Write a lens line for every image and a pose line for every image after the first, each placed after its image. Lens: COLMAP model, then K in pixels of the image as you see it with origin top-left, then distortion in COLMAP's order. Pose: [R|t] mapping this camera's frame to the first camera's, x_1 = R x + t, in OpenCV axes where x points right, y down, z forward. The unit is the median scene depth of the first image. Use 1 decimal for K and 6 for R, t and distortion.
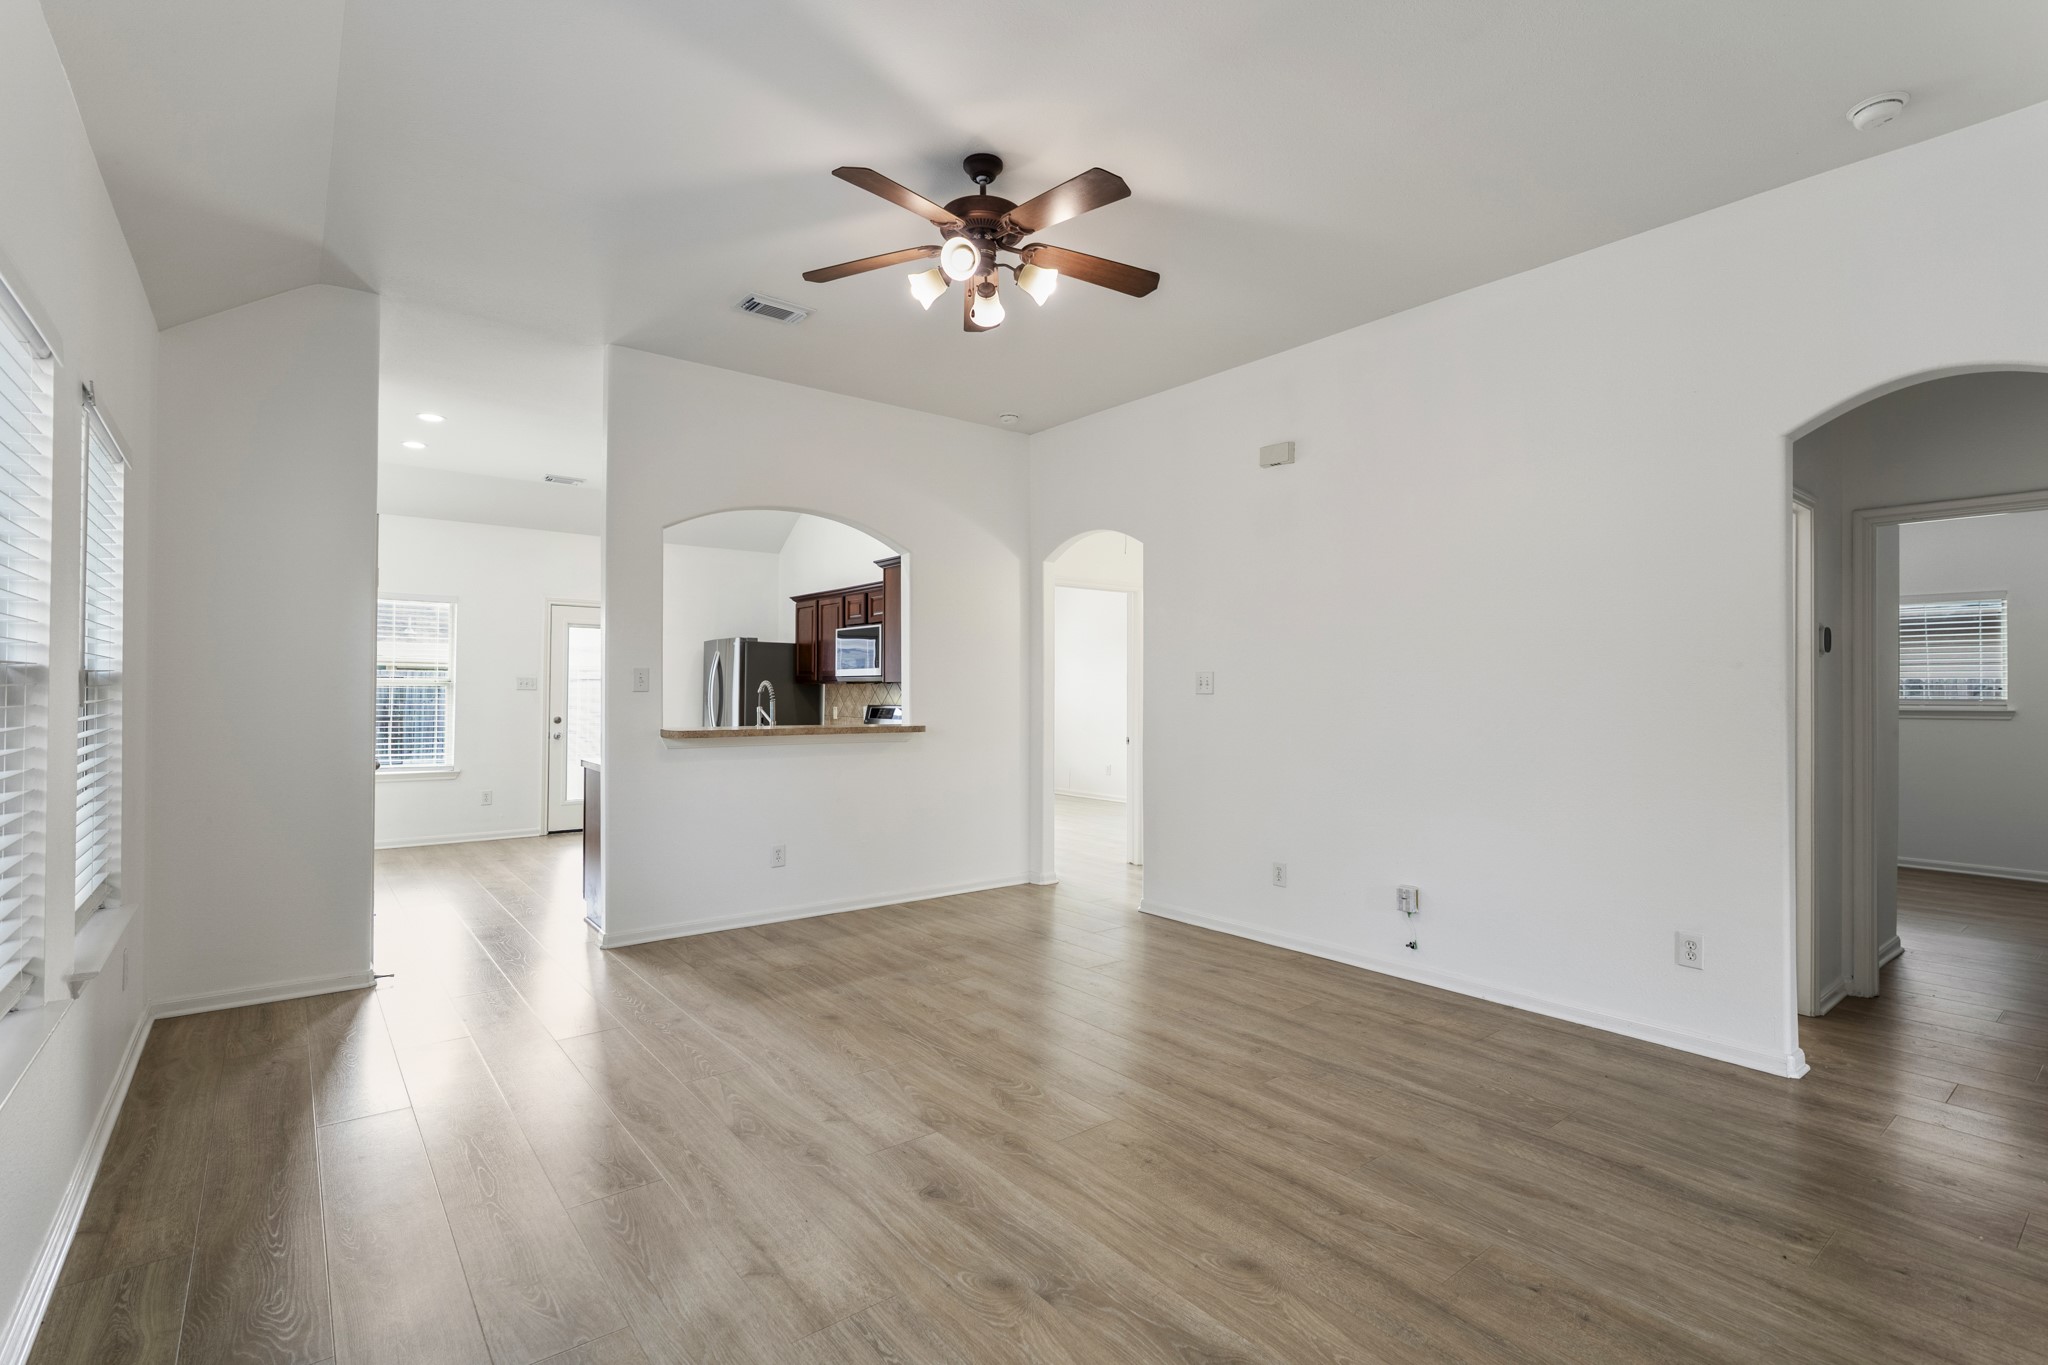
lens RADIAL K [[950.3, 0, 1028.0], [0, 950.3, 678.2], [0, 0, 1]] dist [-0.008421, 0.000912]
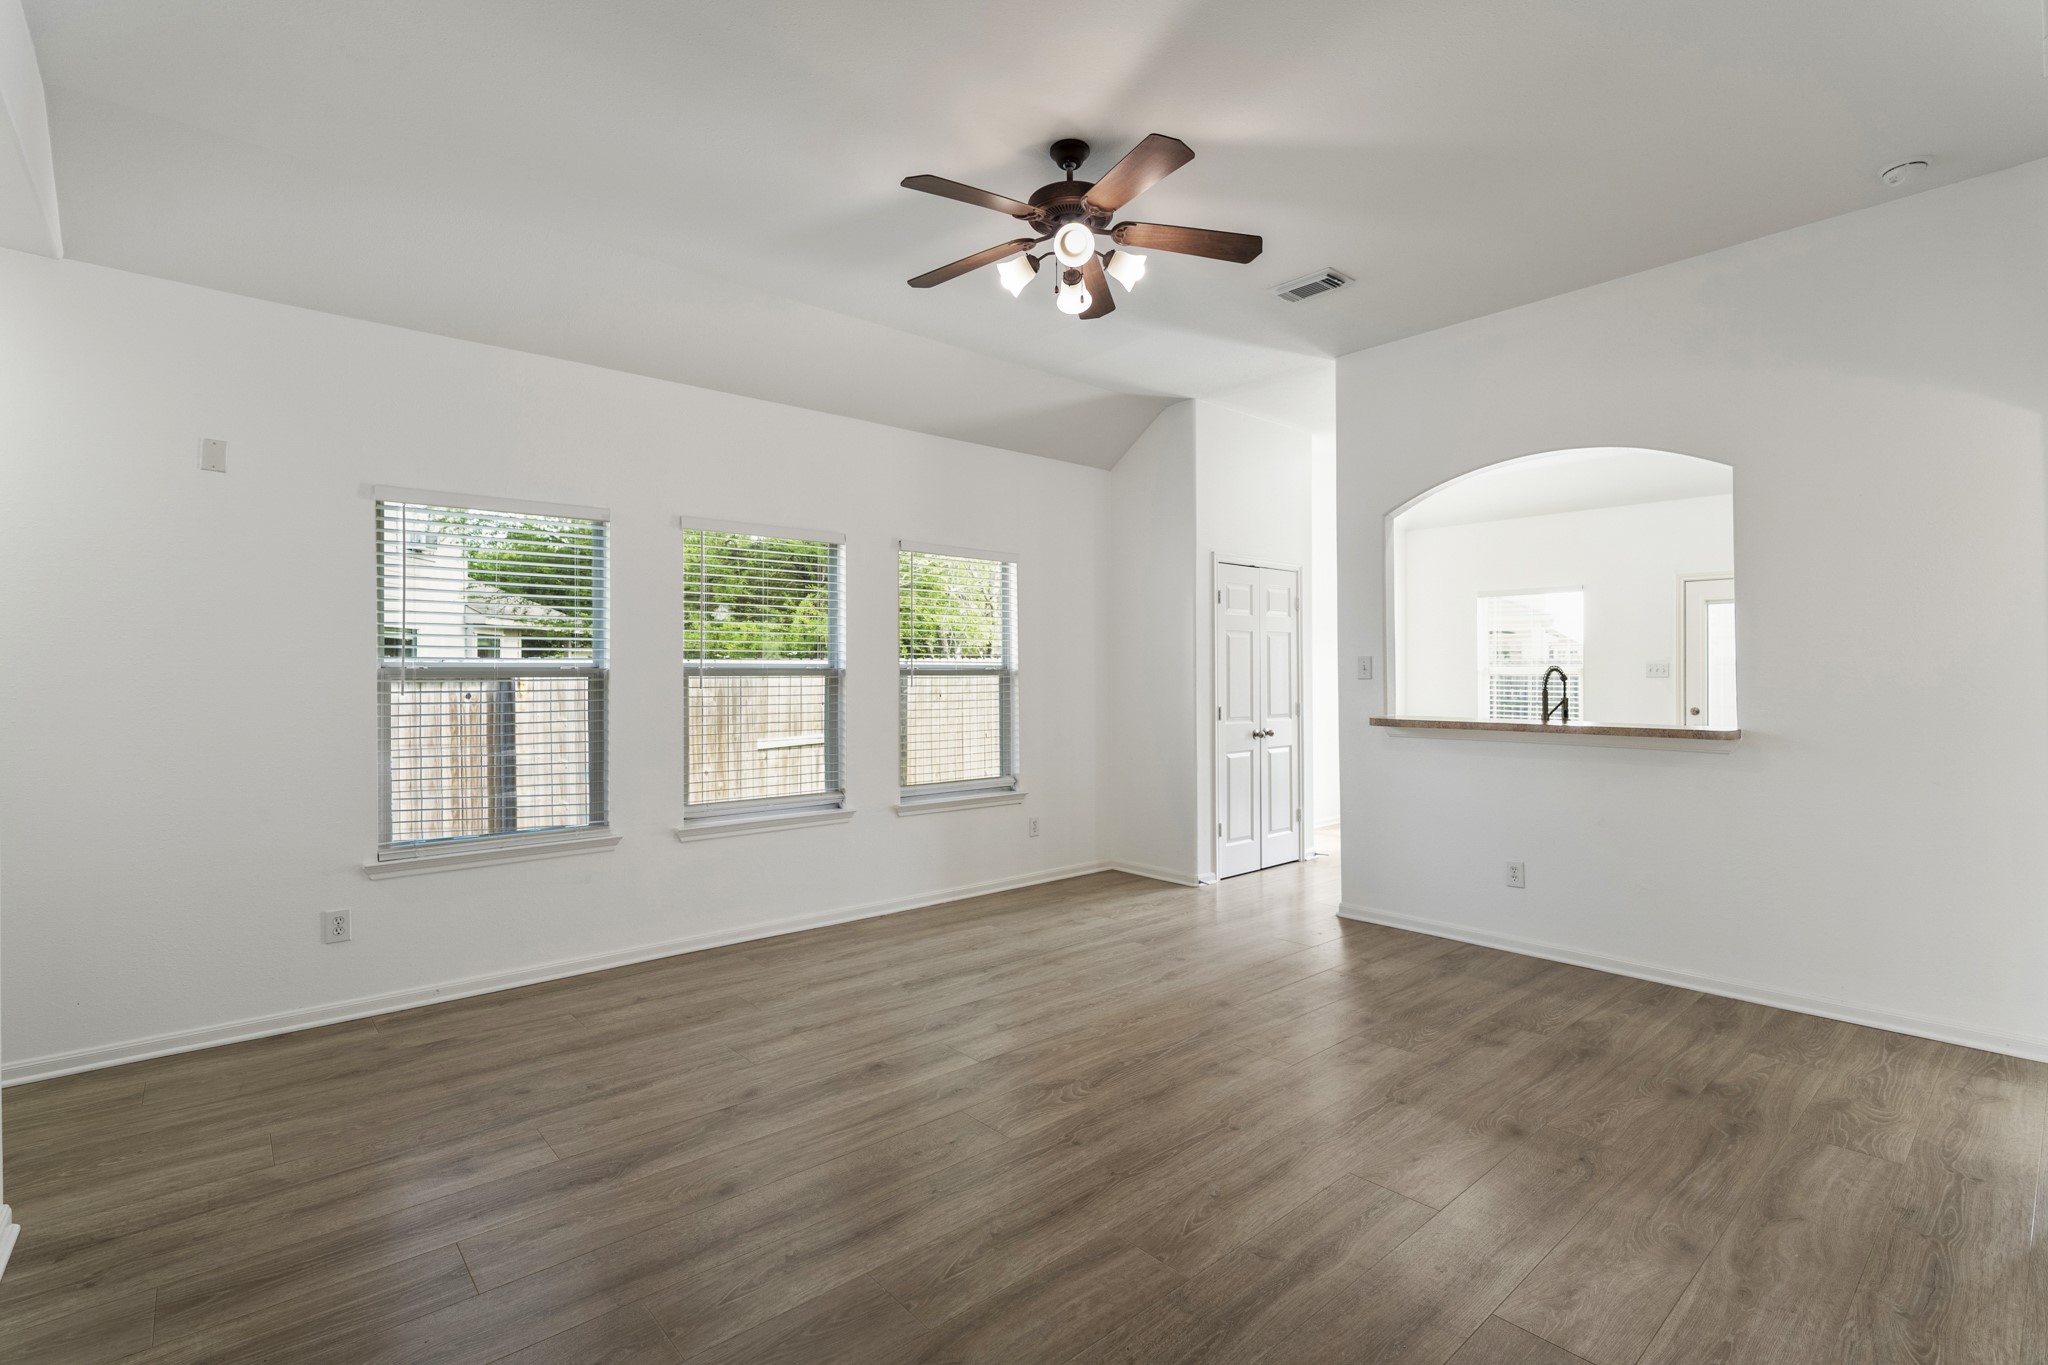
lens RADIAL K [[950.3, 0, 1028.0], [0, 950.3, 678.2], [0, 0, 1]] dist [-0.008421, 0.000912]
pose [[0.044901, -0.000389, -0.998991, 0.795766], [0.014661, 0.999892, 0.000269, 0.009786], [0.998884, -0.014658, 0.044902, 0.763503]]
